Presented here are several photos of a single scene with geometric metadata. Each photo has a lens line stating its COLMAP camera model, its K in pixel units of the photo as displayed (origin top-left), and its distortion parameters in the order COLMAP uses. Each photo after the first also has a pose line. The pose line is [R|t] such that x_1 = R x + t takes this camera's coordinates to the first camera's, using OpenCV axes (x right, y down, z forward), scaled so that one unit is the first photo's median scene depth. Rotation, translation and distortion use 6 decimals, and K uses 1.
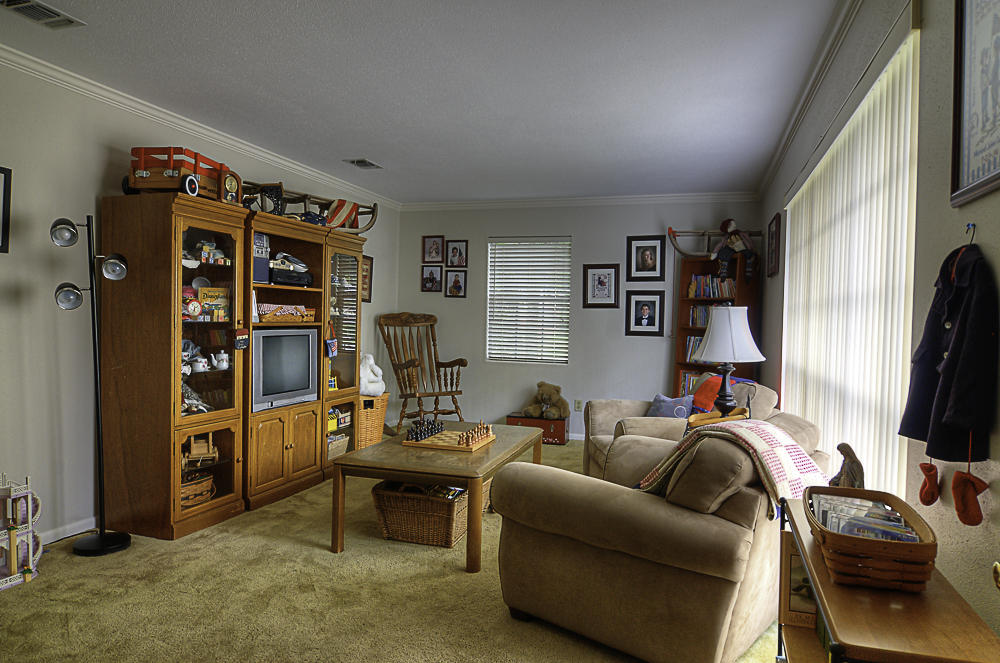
lens RADIAL K [[591.1, 0, 500.0], [0, 591.1, 331.5], [0, 0, 1]] dist [0.000853, 0.000217]
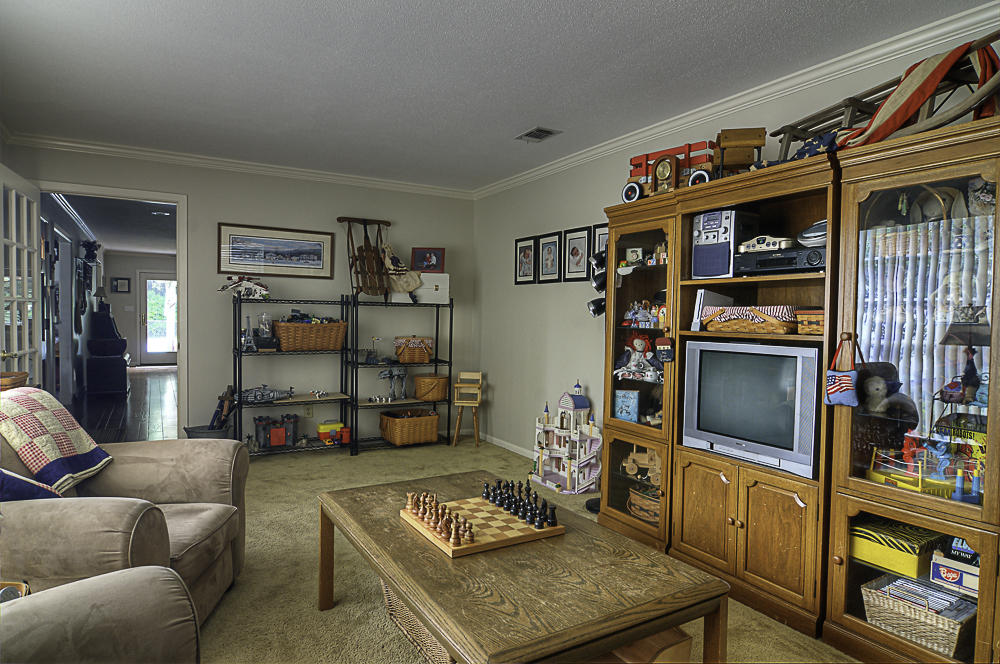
lens RADIAL K [[591.1, 0, 500.0], [0, 591.1, 332.0], [0, 0, 1]] dist [0.000853, 0.000217]
pose [[-0.649500, -0.007243, -0.760327, 0.327765], [-0.044171, 0.998625, 0.028219, -0.023917], [0.759077, 0.051913, -0.648927, 1.273632]]
